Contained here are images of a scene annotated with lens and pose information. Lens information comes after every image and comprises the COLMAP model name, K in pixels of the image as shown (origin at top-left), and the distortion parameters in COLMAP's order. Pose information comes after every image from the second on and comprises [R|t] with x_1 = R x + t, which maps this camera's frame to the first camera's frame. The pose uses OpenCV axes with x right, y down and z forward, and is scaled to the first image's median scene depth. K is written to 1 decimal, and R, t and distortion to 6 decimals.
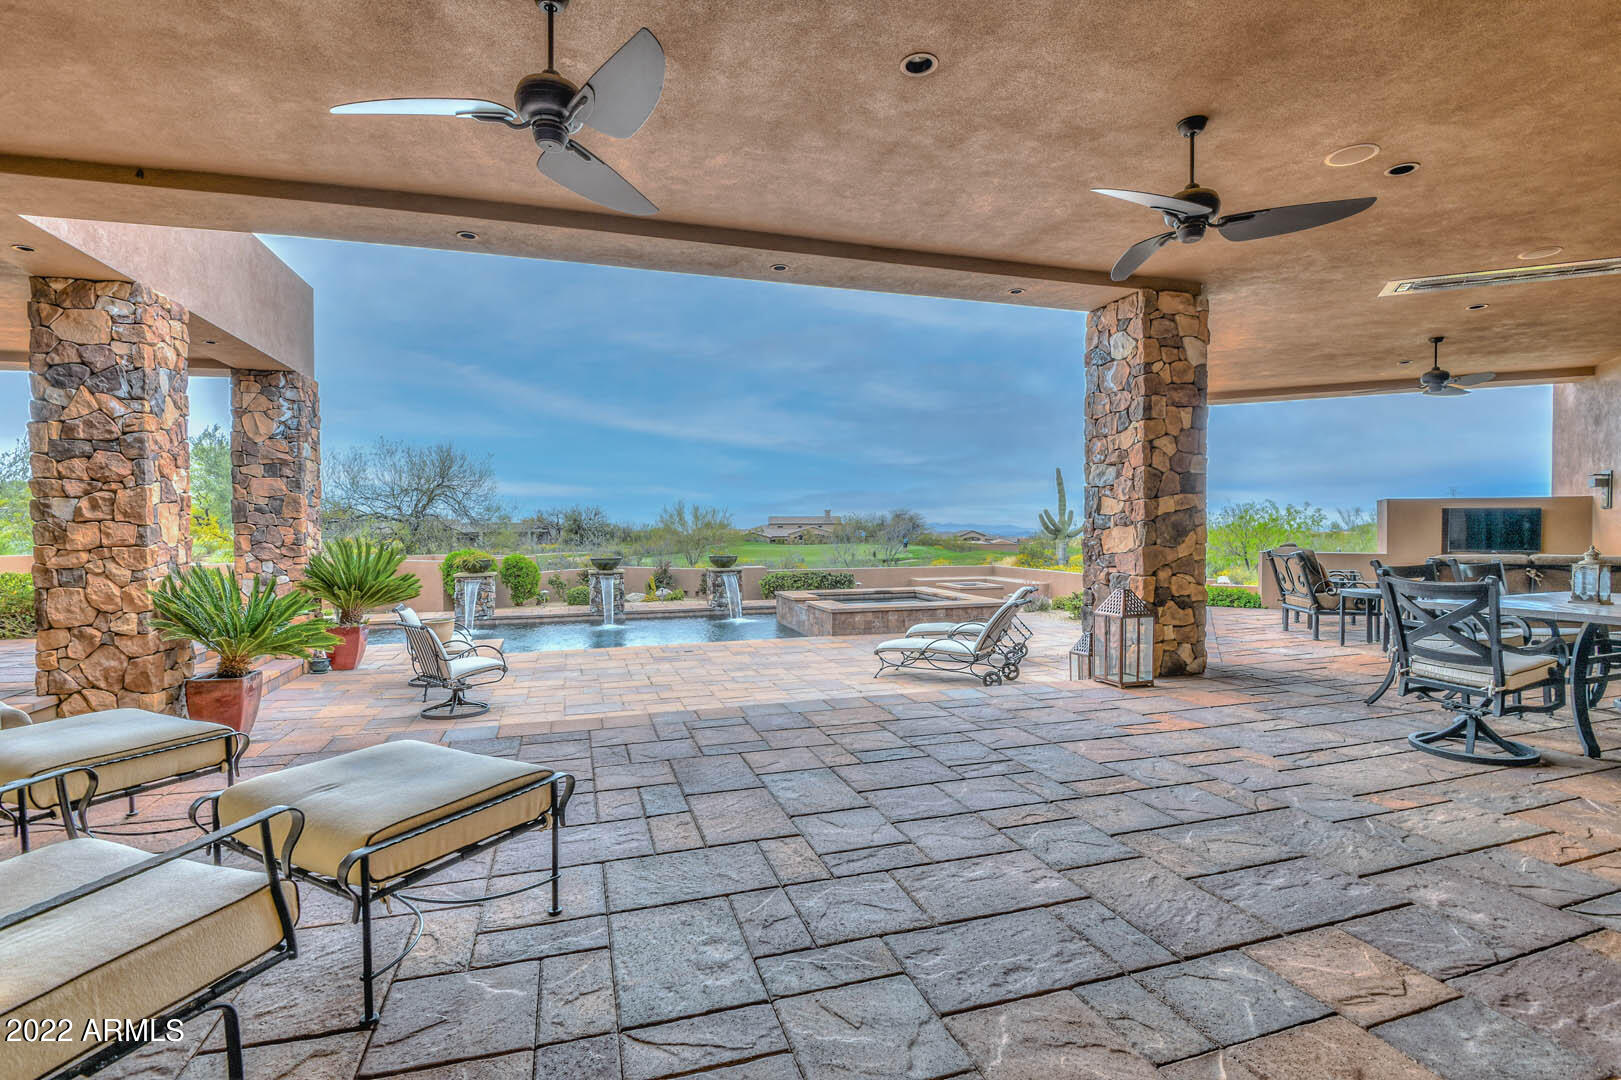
lens RADIAL K [[743.6, 0, 814.3], [0, 743.6, 537.9], [0, 0, 1]] dist [-0.000667, -0.000016]
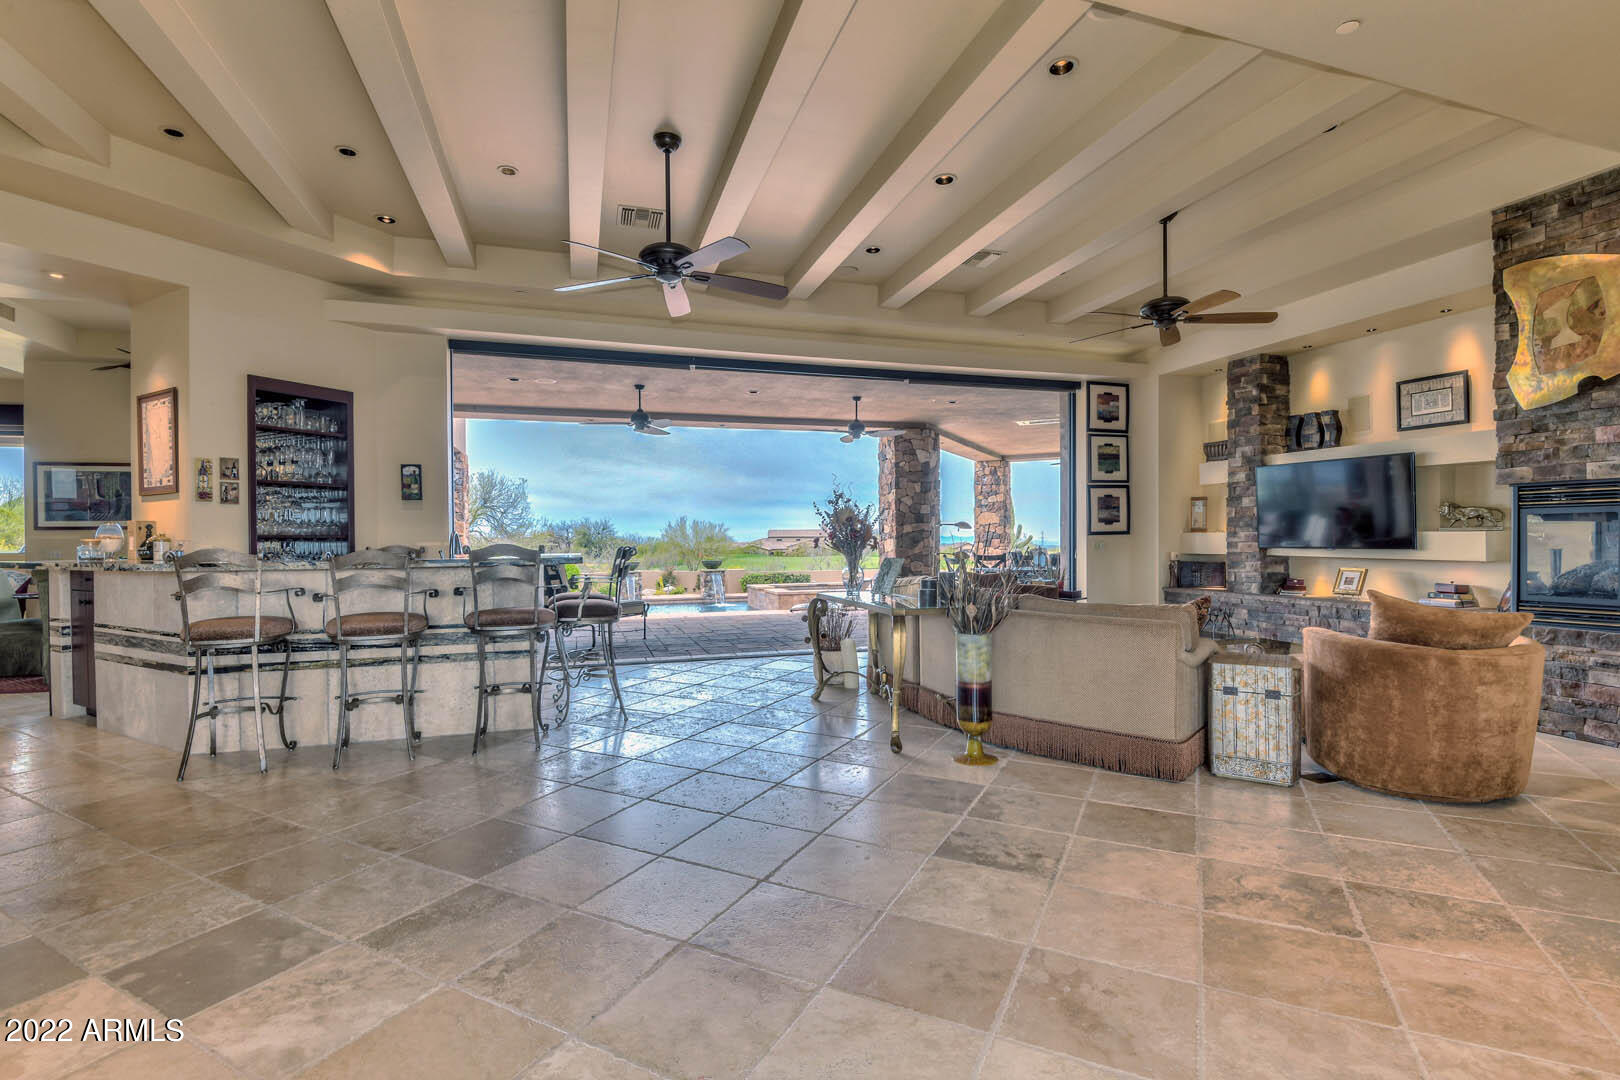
lens RADIAL K [[743.1, 0, 806.0], [0, 743.1, 539.7], [0, 0, 1]] dist [-0.000667, -0.000016]
pose [[0.999890, -0.003240, -0.014442, 0.071344], [0.003024, 0.999883, -0.014964, 0.006012], [0.014489, 0.014919, 0.999784, -0.376571]]
